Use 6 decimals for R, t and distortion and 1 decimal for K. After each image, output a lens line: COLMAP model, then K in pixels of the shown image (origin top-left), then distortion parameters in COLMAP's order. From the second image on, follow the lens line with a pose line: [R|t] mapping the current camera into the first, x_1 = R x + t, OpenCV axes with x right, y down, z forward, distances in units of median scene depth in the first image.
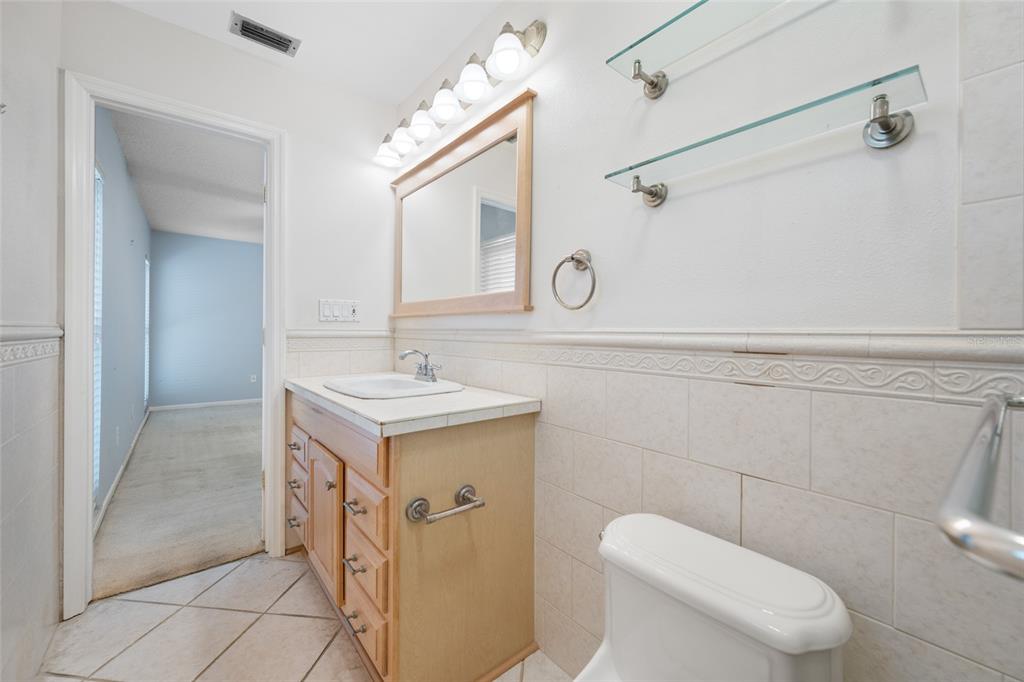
lens RADIAL K [[398.6, 0, 515.5], [0, 398.6, 328.1], [0, 0, 1]] dist [0.002004, 0.000173]
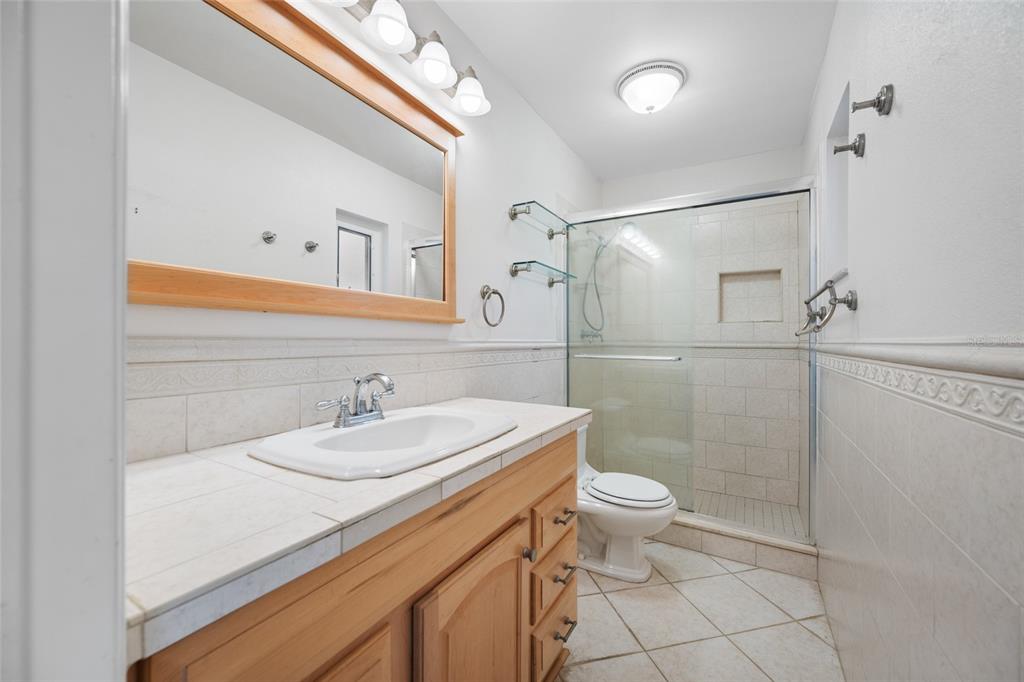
lens RADIAL K [[398.8, 0, 514.1], [0, 398.8, 338.4], [0, 0, 1]] dist [-0.000170, -0.000162]
pose [[-0.344235, -0.006742, 0.938859, -1.123630], [-0.018145, 0.999835, 0.000528, -0.004998], [-0.938708, -0.016854, -0.344301, 1.256809]]
